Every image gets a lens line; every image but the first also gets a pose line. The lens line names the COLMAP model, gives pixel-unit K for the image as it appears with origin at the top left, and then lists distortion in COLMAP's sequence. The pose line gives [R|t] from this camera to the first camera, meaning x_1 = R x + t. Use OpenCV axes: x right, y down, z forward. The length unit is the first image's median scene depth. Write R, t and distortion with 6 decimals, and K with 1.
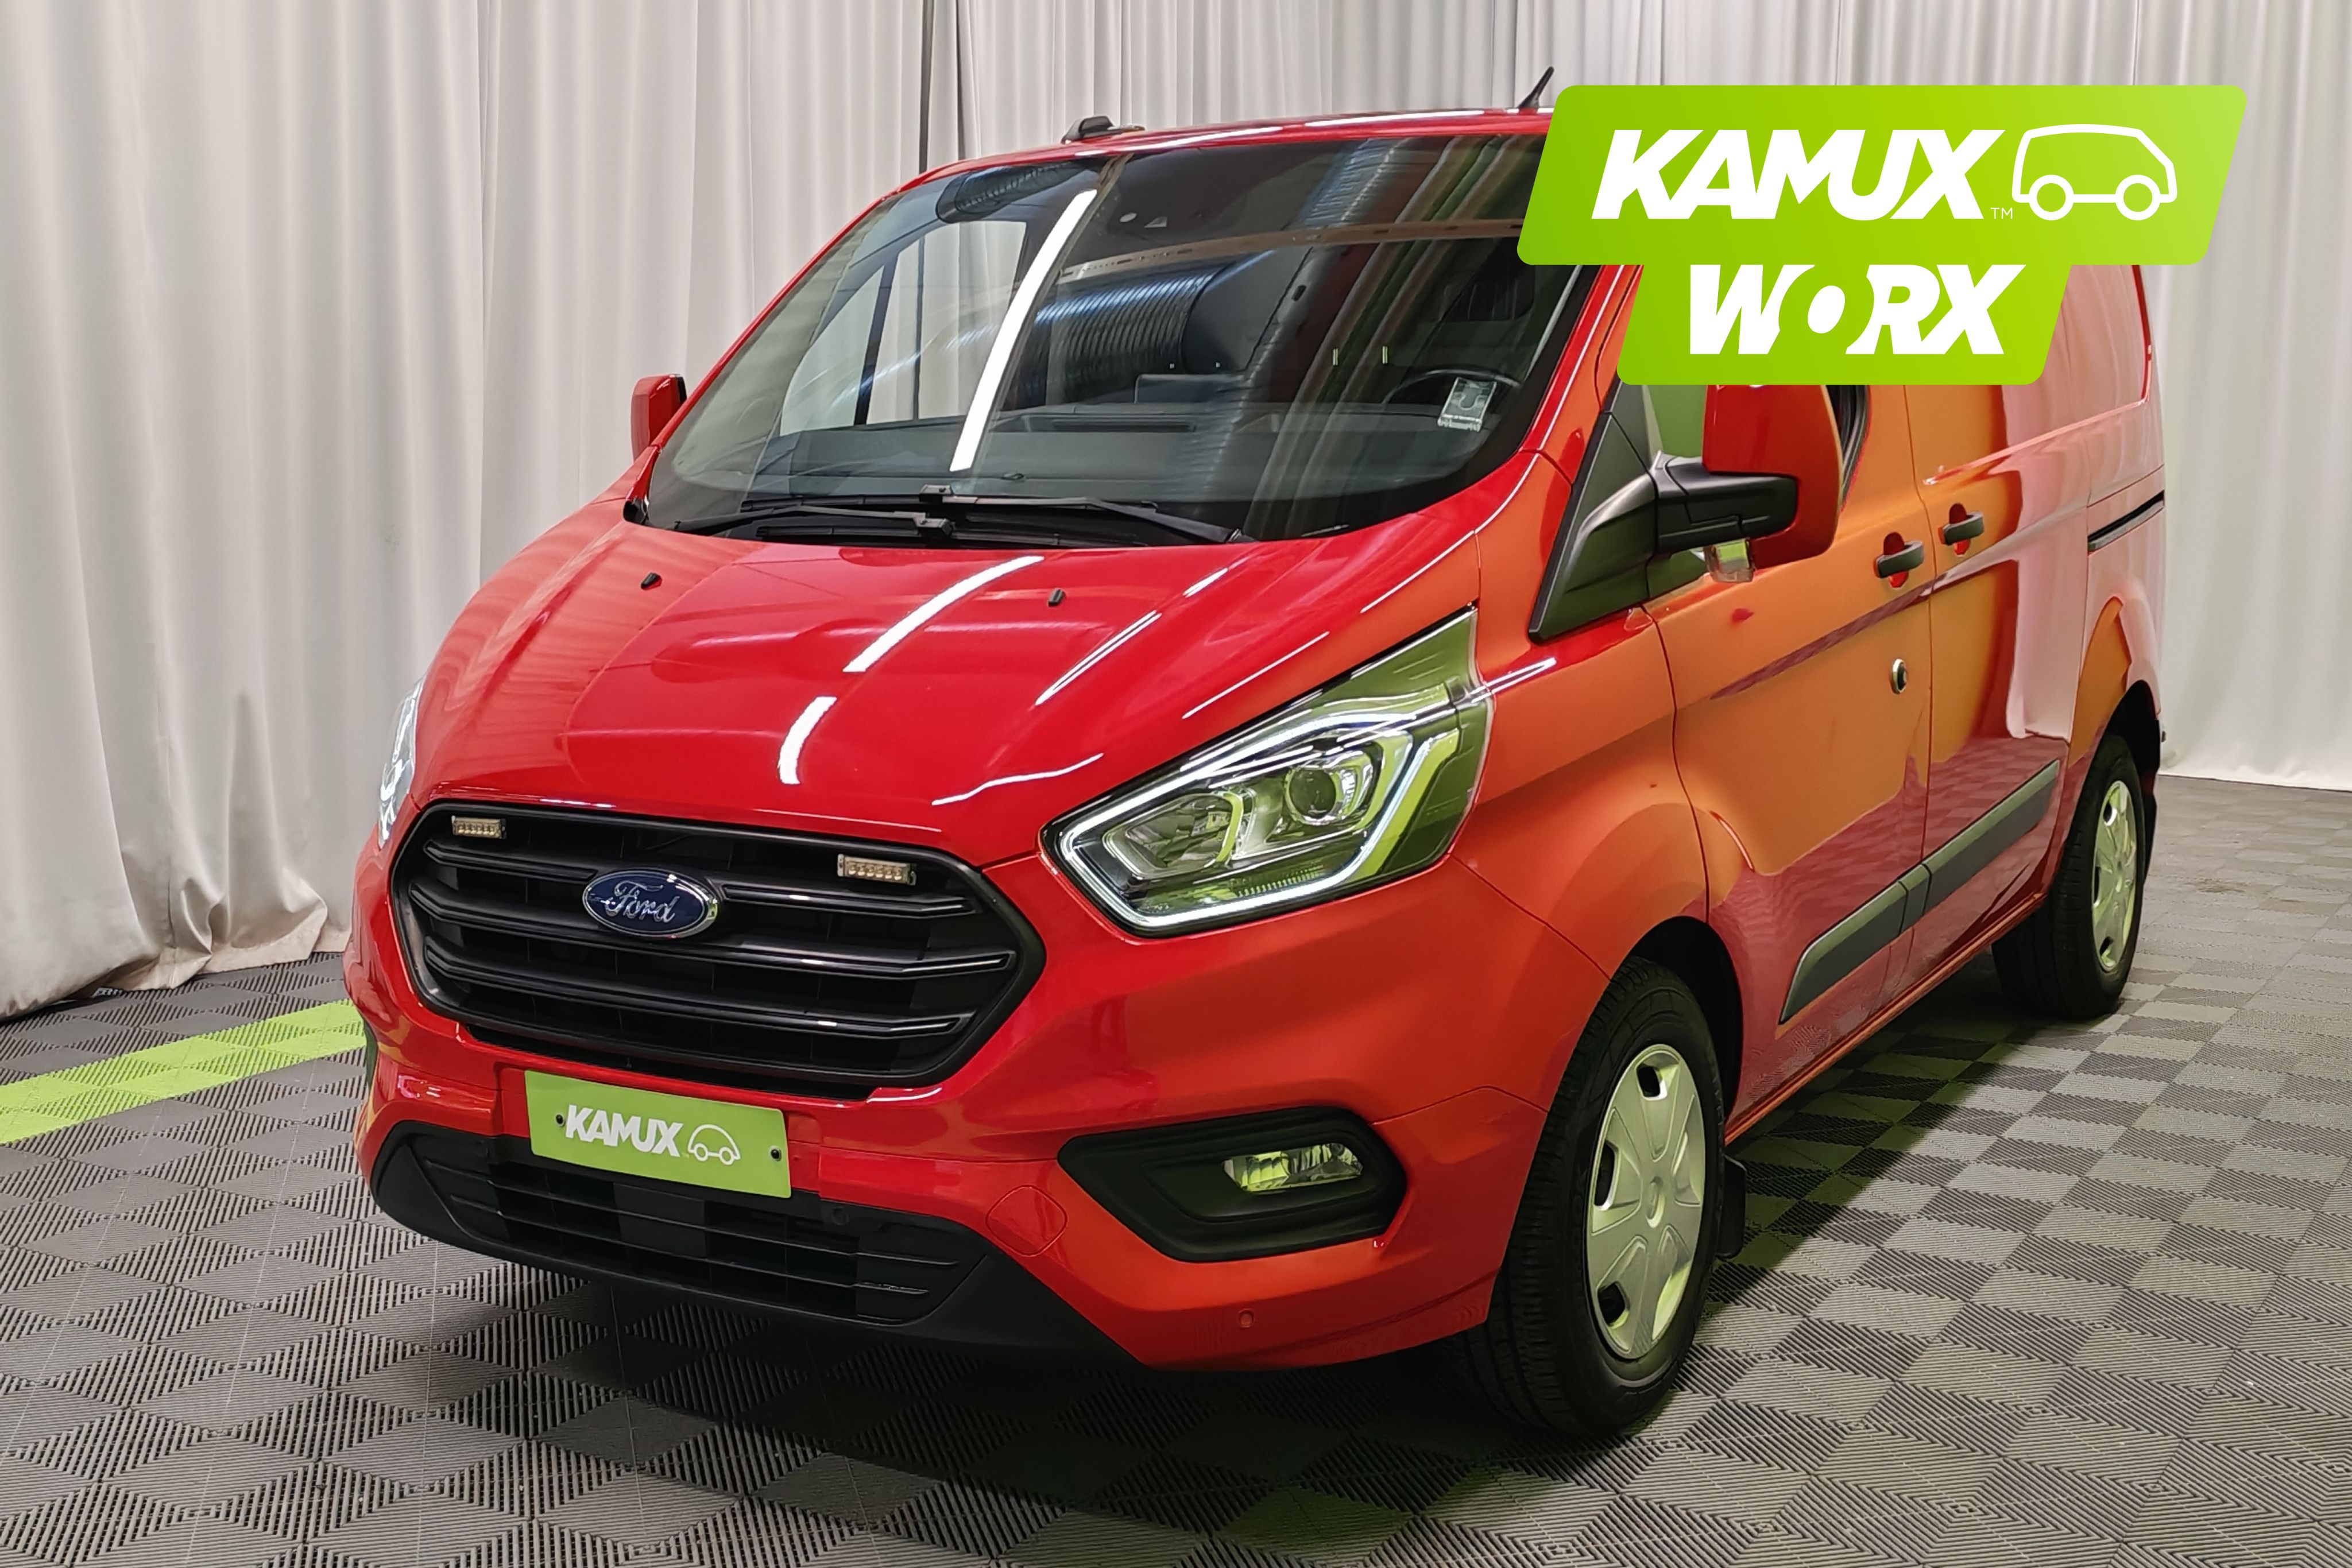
lens RADIAL K [[2904.8, 0, 1175.2], [0, 2904.8, 784.7], [0, 0, 1]] dist [0.025012, 0.000000]
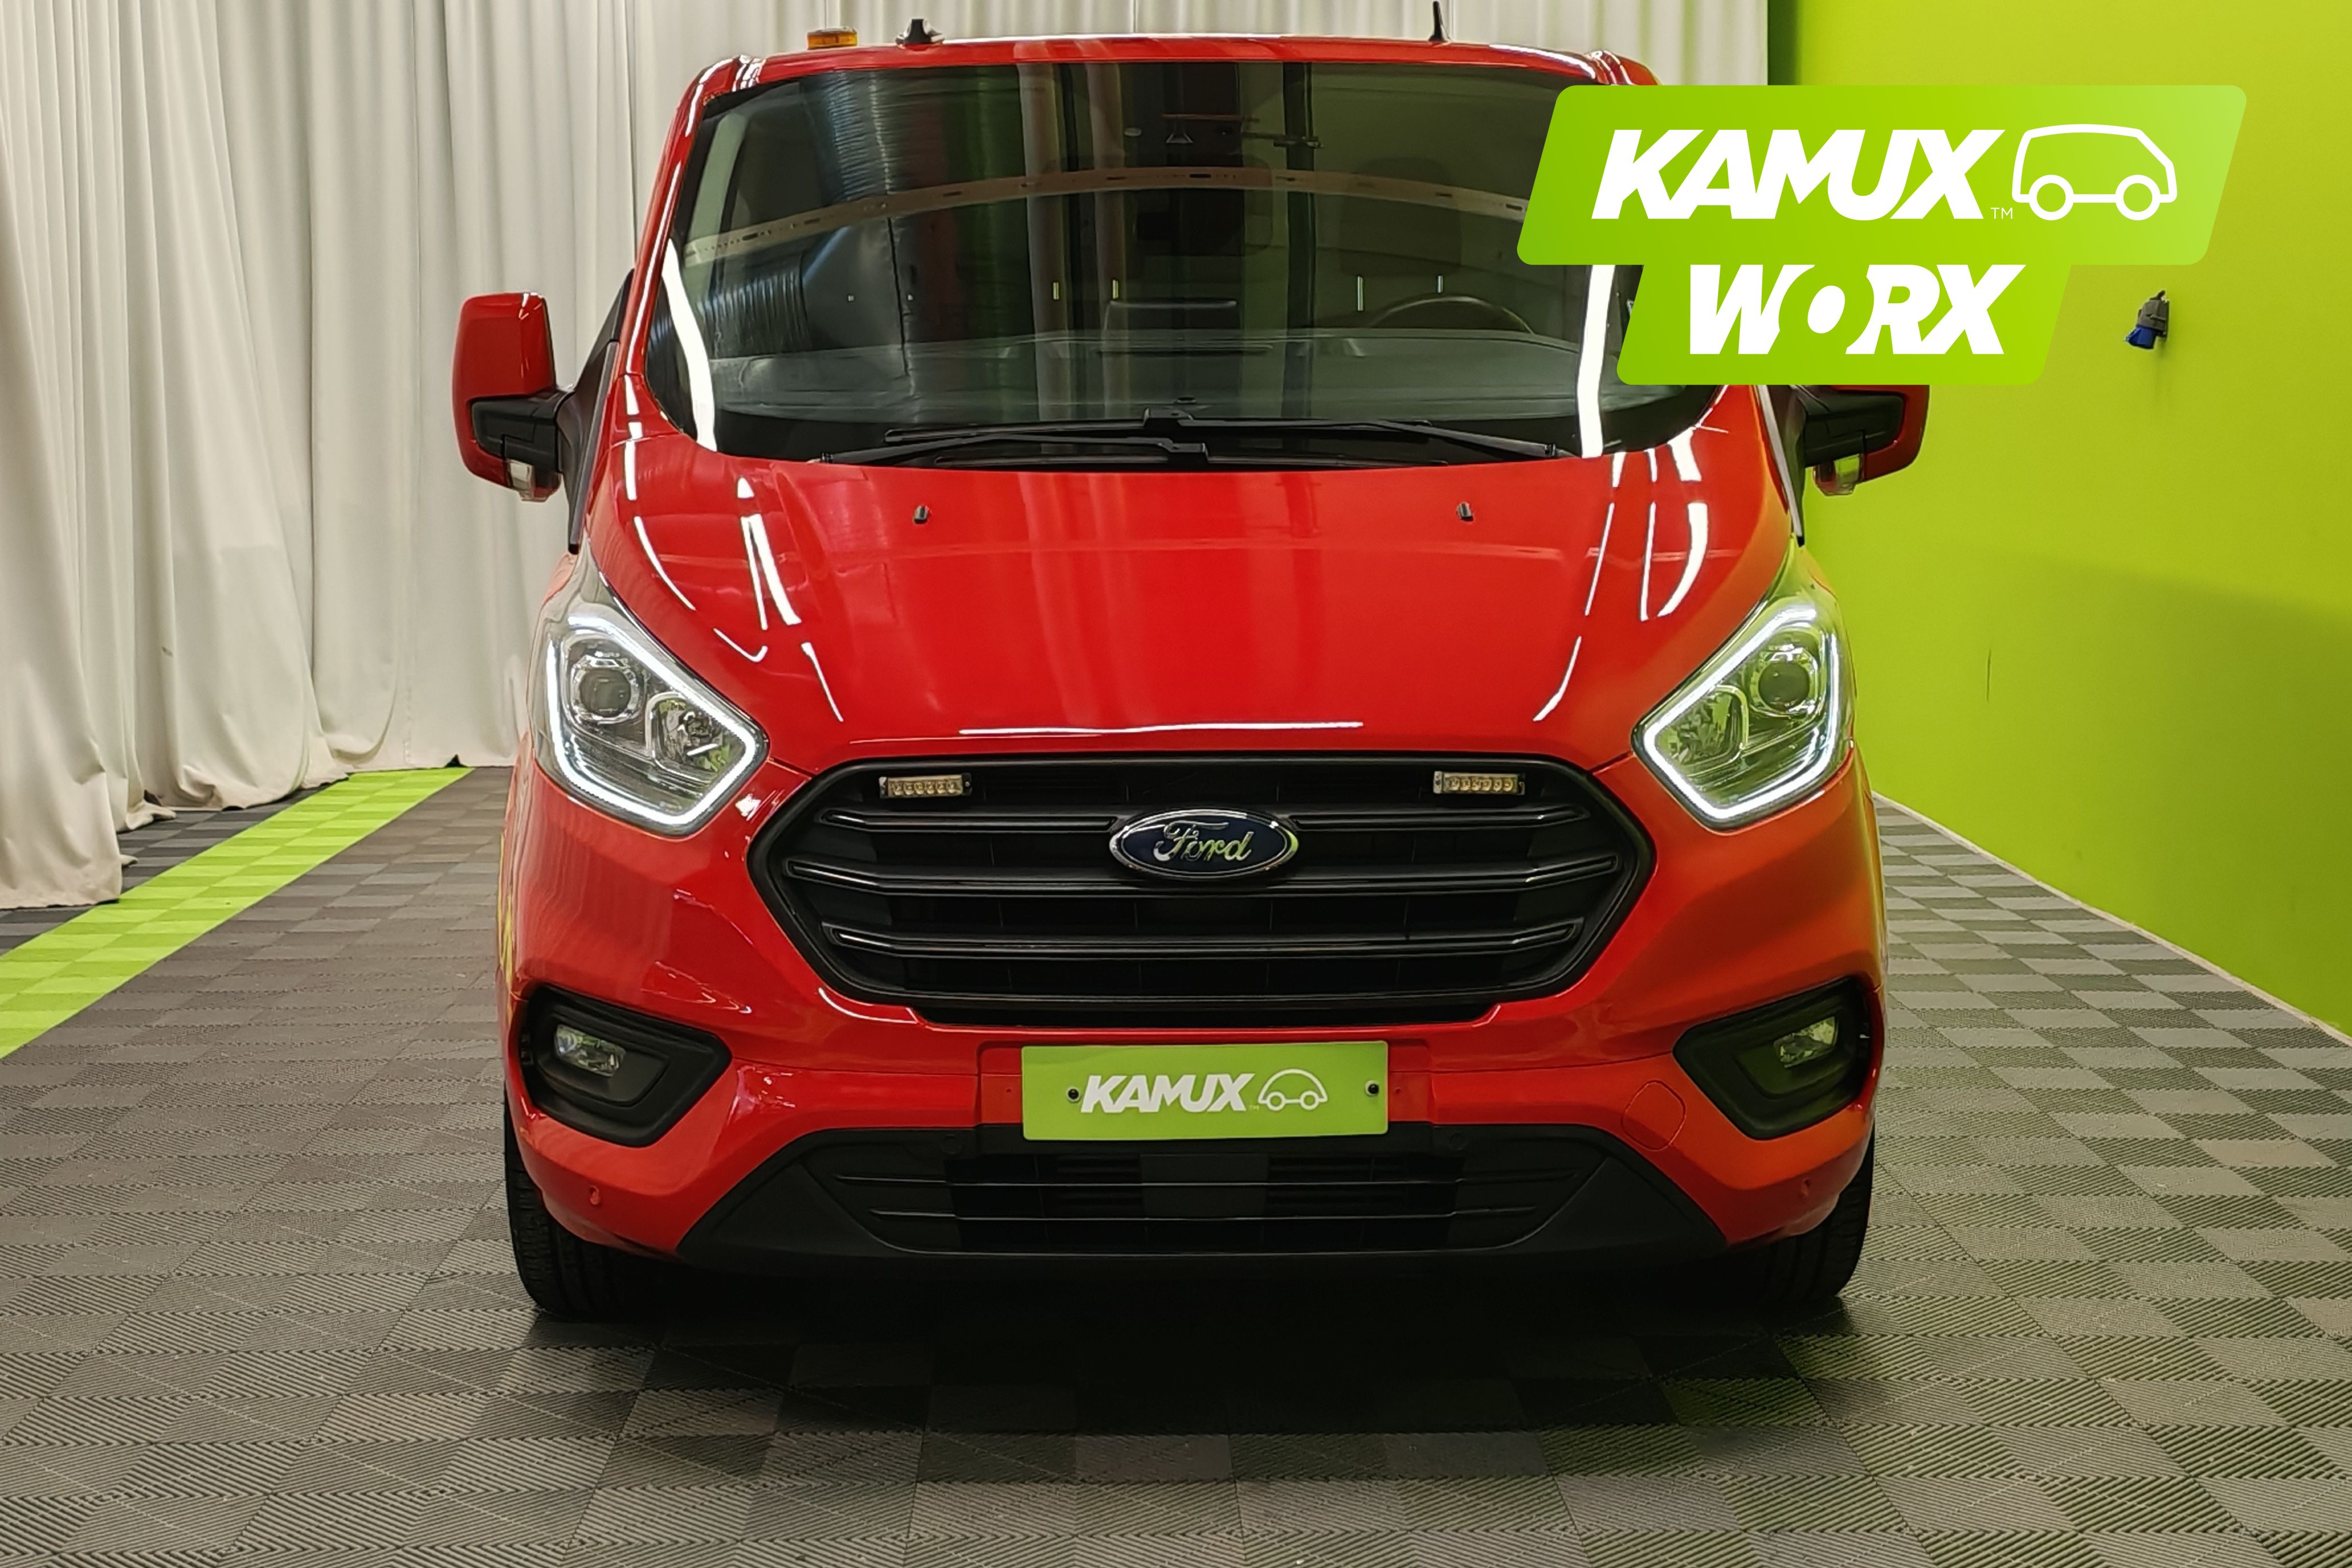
lens RADIAL K [[3489.8, 0, 1181.2], [0, 3489.8, 779.8], [0, 0, 1]] dist [-0.031871, 0.000000]
pose [[0.833461, -0.061718, 0.549121, -0.813181], [0.073747, 0.997277, 0.000154, 0.019864], [-0.547635, 0.040368, 0.835743, 0.064877]]
